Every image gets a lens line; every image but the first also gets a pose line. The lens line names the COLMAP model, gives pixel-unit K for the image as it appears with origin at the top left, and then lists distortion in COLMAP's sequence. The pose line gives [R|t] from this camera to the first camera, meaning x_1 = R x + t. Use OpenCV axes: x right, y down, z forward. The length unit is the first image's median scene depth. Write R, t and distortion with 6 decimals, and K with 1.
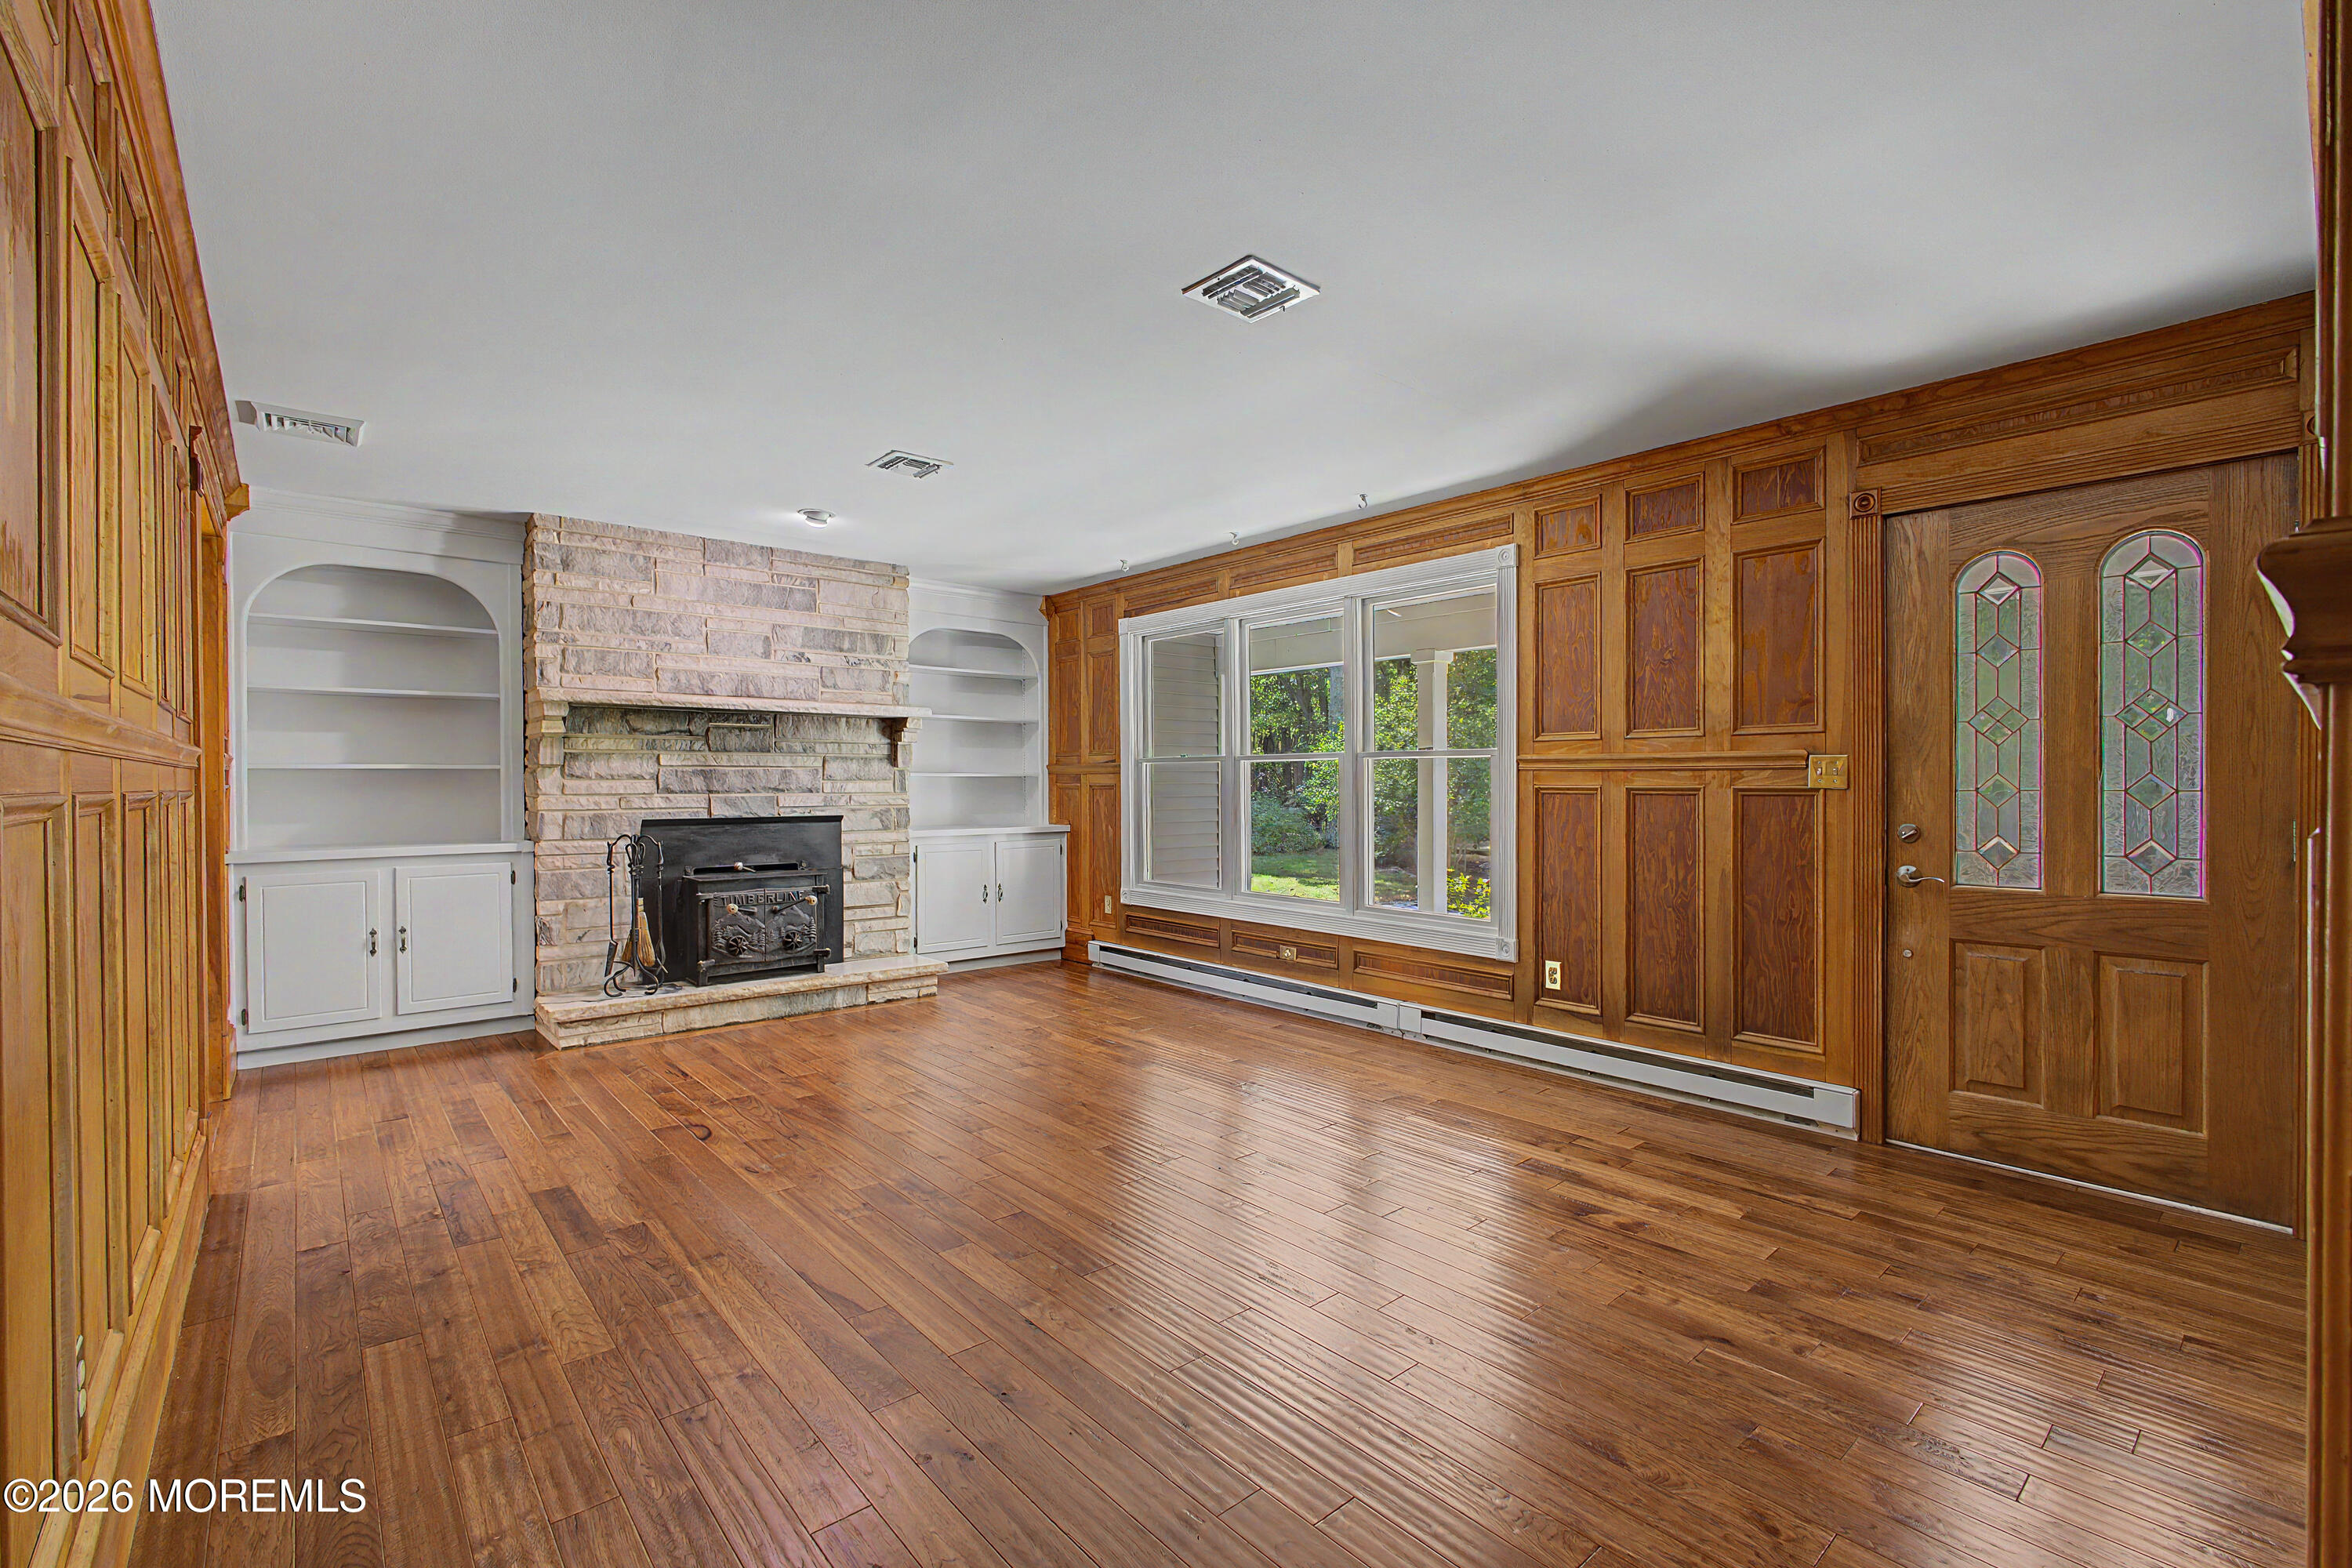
lens RADIAL K [[1017.5, 0, 1212.9], [0, 1017.5, 787.1], [0, 0, 1]] dist [-0.010417, 0.000759]
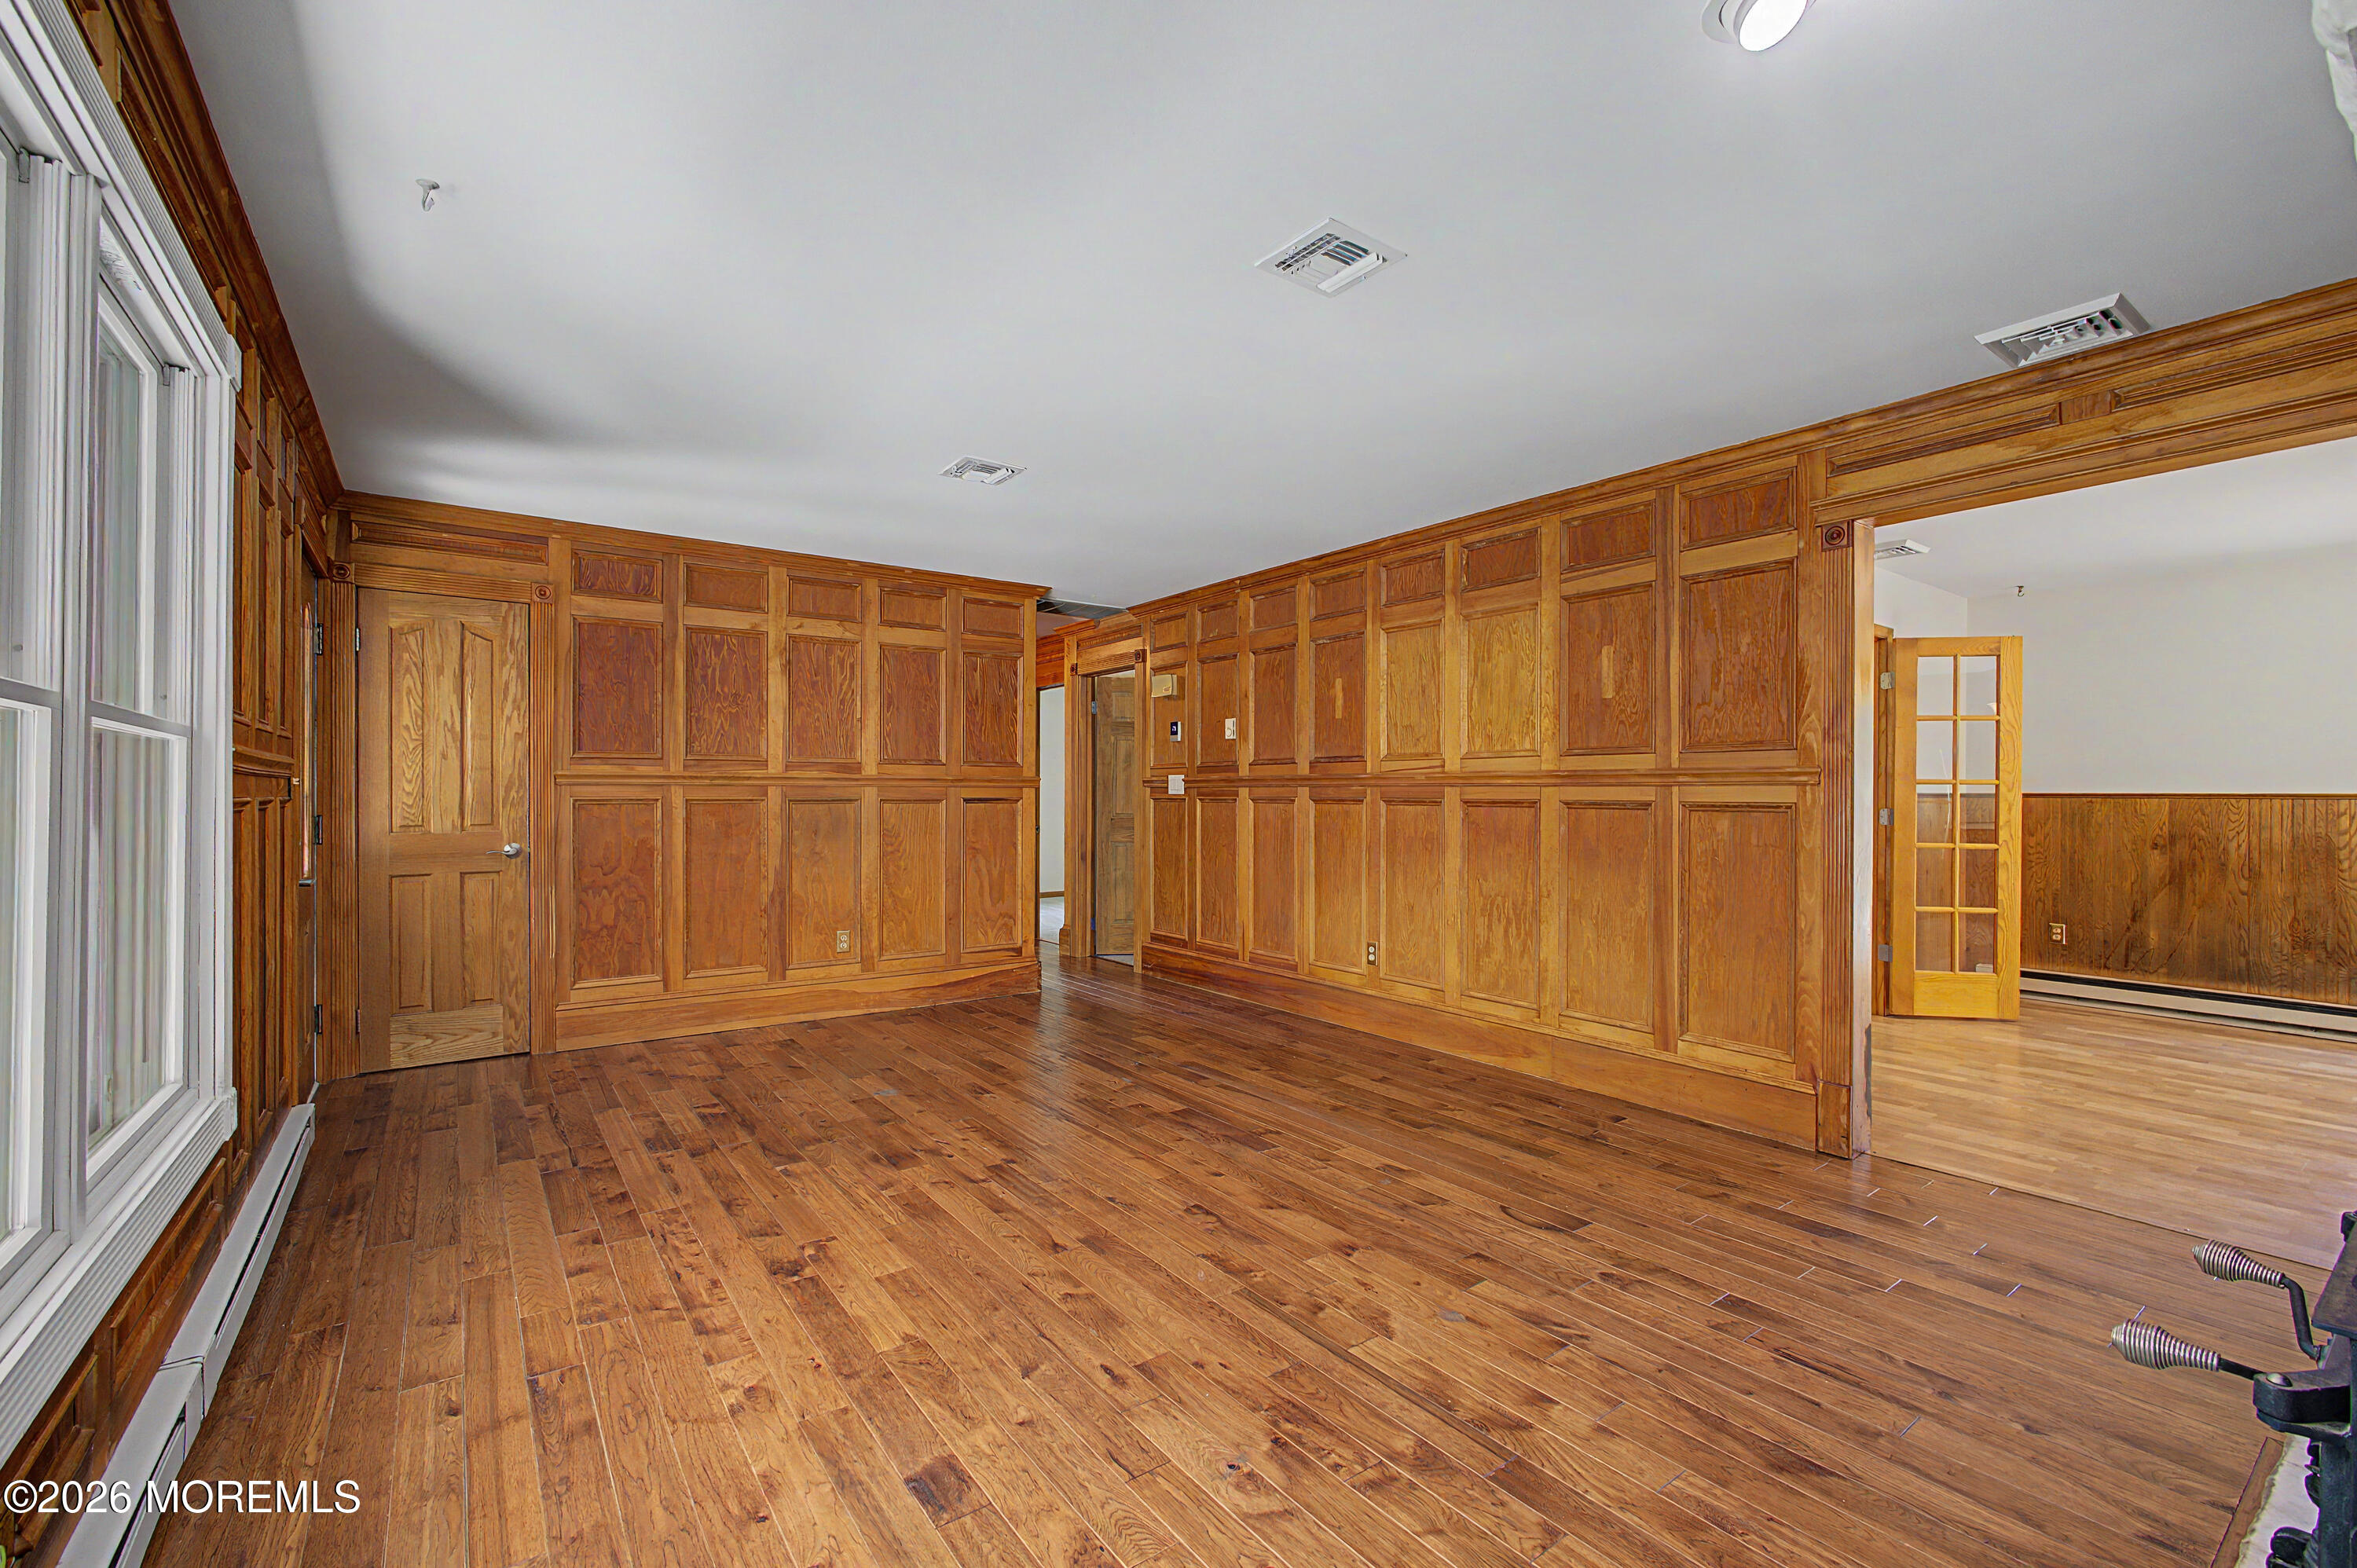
lens RADIAL K [[1019.6, 0, 1166.2], [0, 1019.6, 775.5], [0, 0, 1]] dist [-0.010417, 0.000759]
pose [[-0.992085, -0.000389, 0.125566, -0.221307], [-0.001568, 0.999956, -0.009295, -0.008880], [-0.125557, -0.009419, -0.992042, 1.291732]]
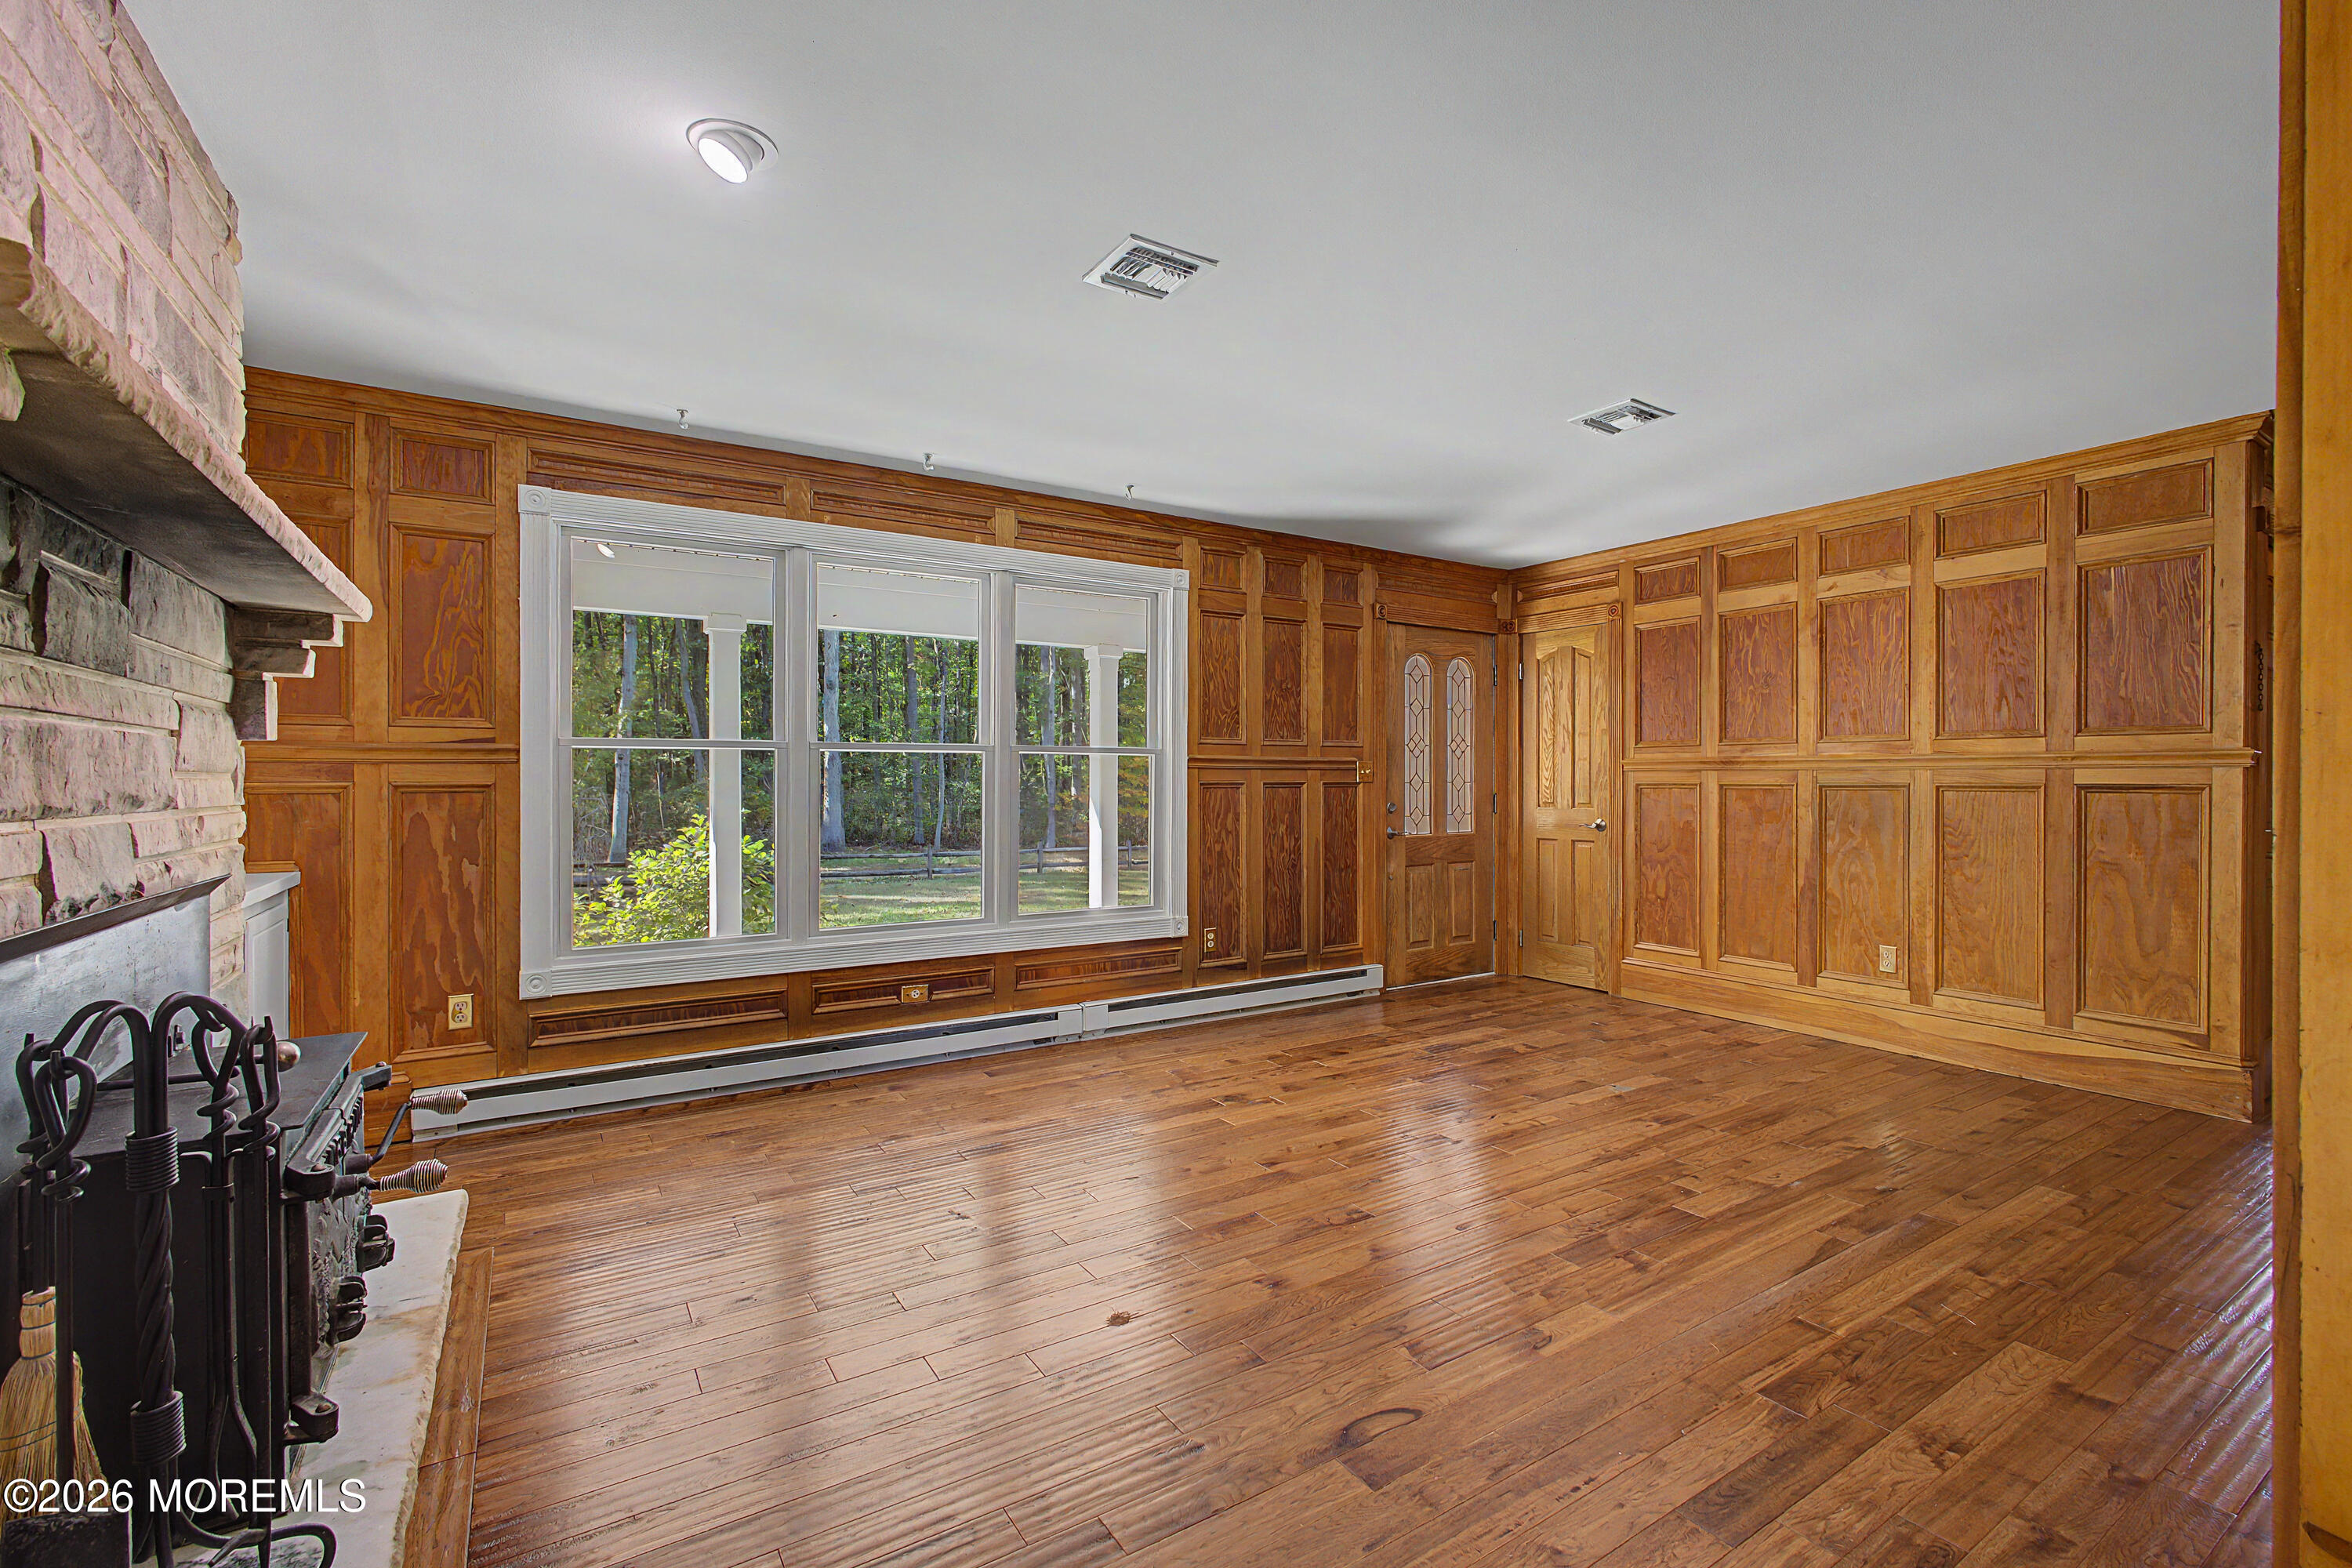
lens RADIAL K [[1017.5, 0, 1195.8], [0, 1017.5, 798.4], [0, 0, 1]] dist [-0.010417, 0.000759]
pose [[0.168836, -0.018138, 0.985477, -0.724379], [0.007895, 0.999823, 0.017050, -0.001693], [-0.985613, 0.004901, 0.168949, 0.694504]]
